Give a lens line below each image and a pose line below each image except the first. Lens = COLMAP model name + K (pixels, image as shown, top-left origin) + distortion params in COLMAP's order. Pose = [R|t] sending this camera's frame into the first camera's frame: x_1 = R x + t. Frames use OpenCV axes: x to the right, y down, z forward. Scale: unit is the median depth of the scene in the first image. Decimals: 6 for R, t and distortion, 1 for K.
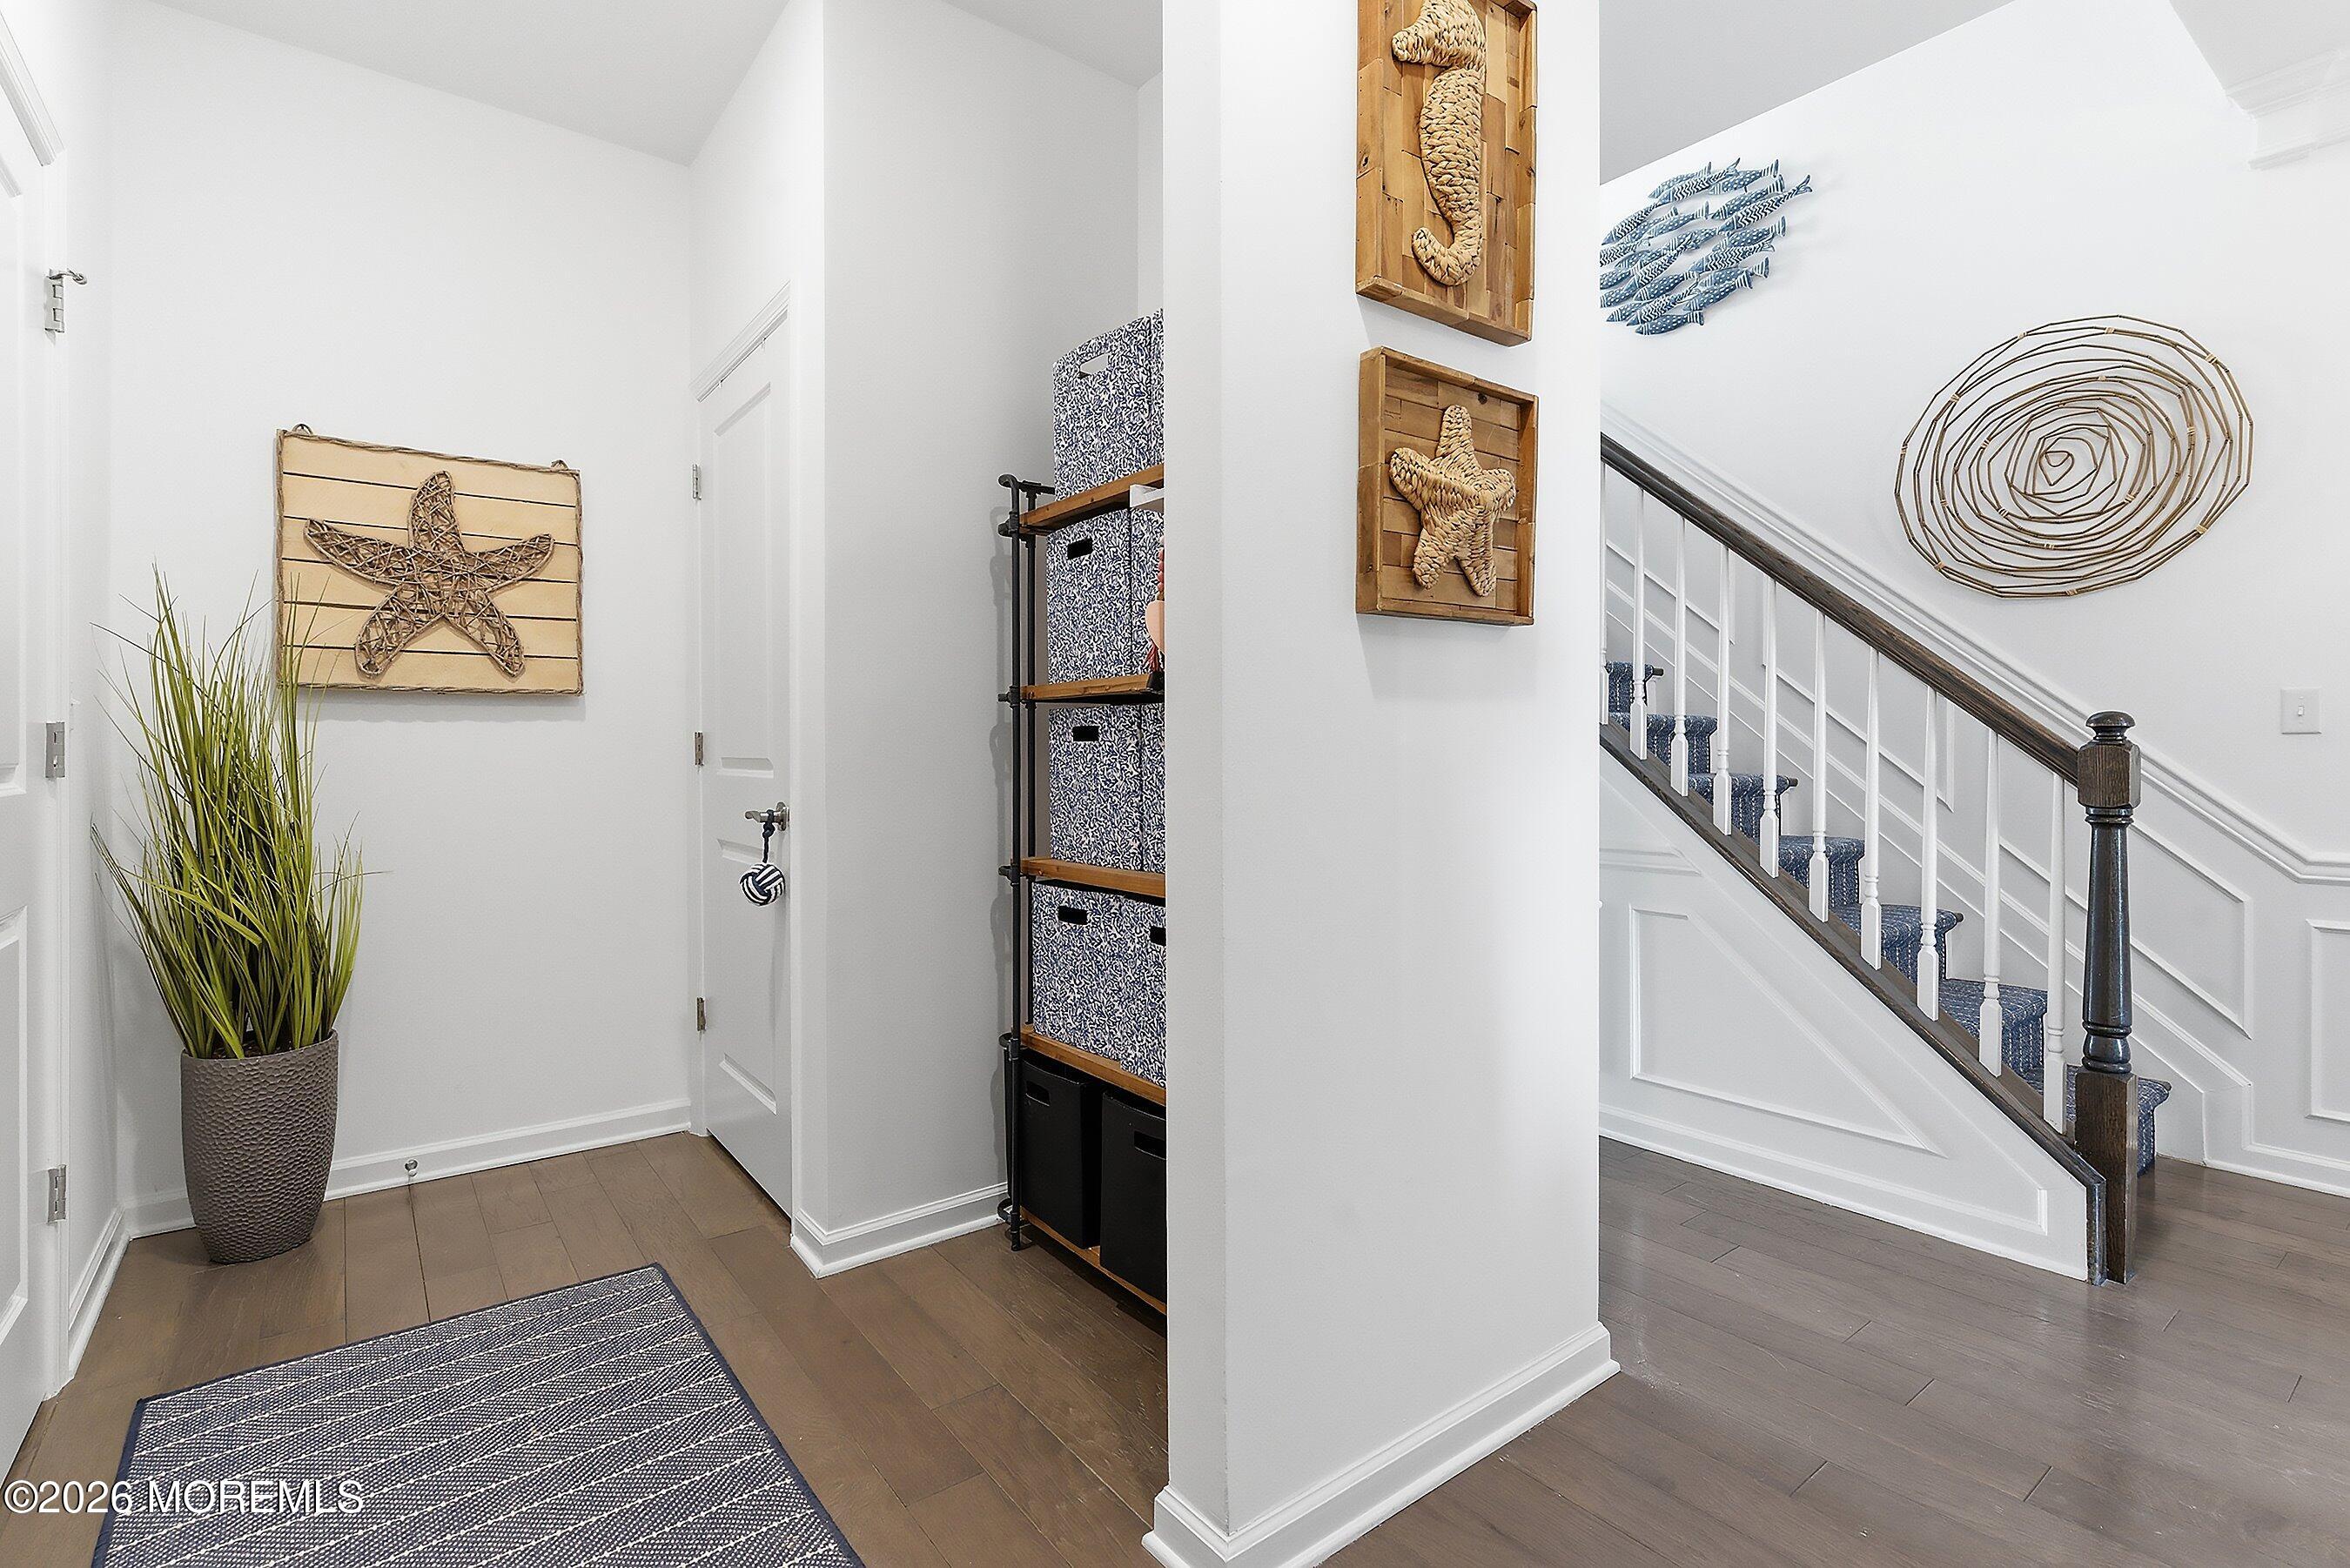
lens RADIAL K [[1099.9, 0, 1174.5], [0, 1099.9, 763.2], [0, 0, 1]] dist [-0.000639, -0.000284]
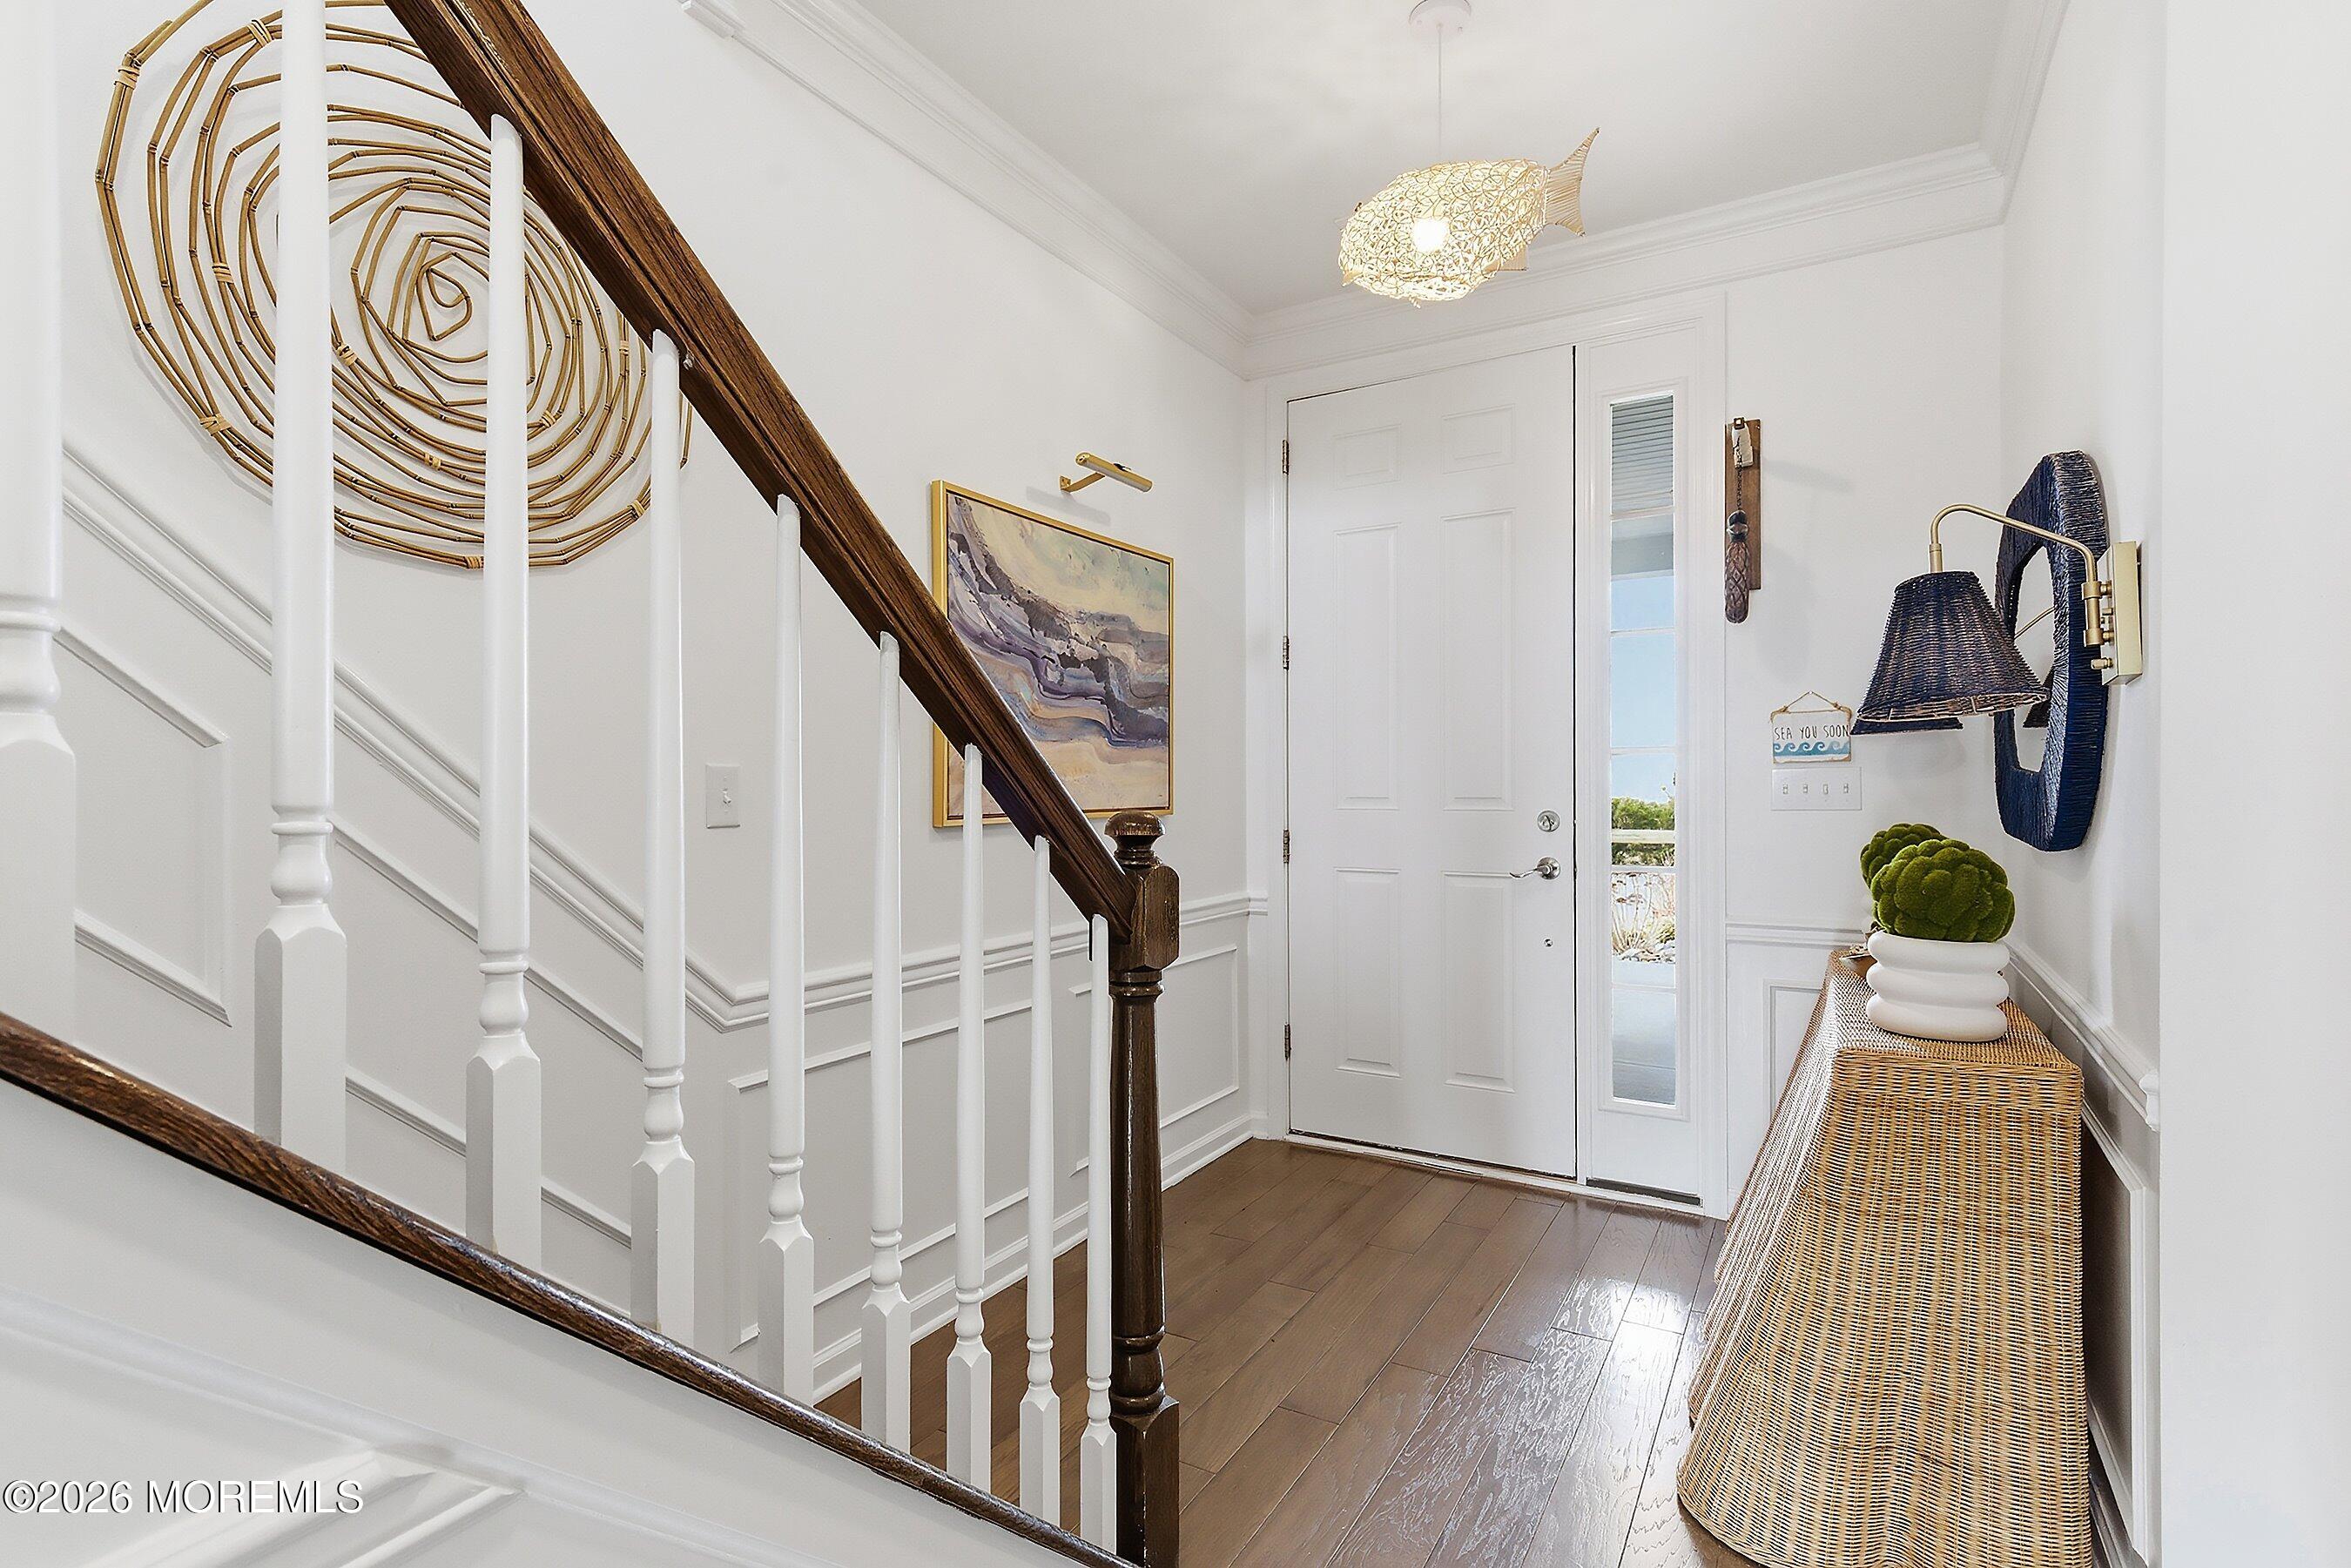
lens RADIAL K [[1100.4, 0, 1174.8], [0, 1100.4, 778.6], [0, 0, 1]] dist [-0.000639, -0.000284]
pose [[-0.364298, 0.006674, 0.931258, 0.211982], [0.018759, 0.999824, 0.000173, -0.047384], [-0.931093, 0.017533, -0.364359, 0.876729]]
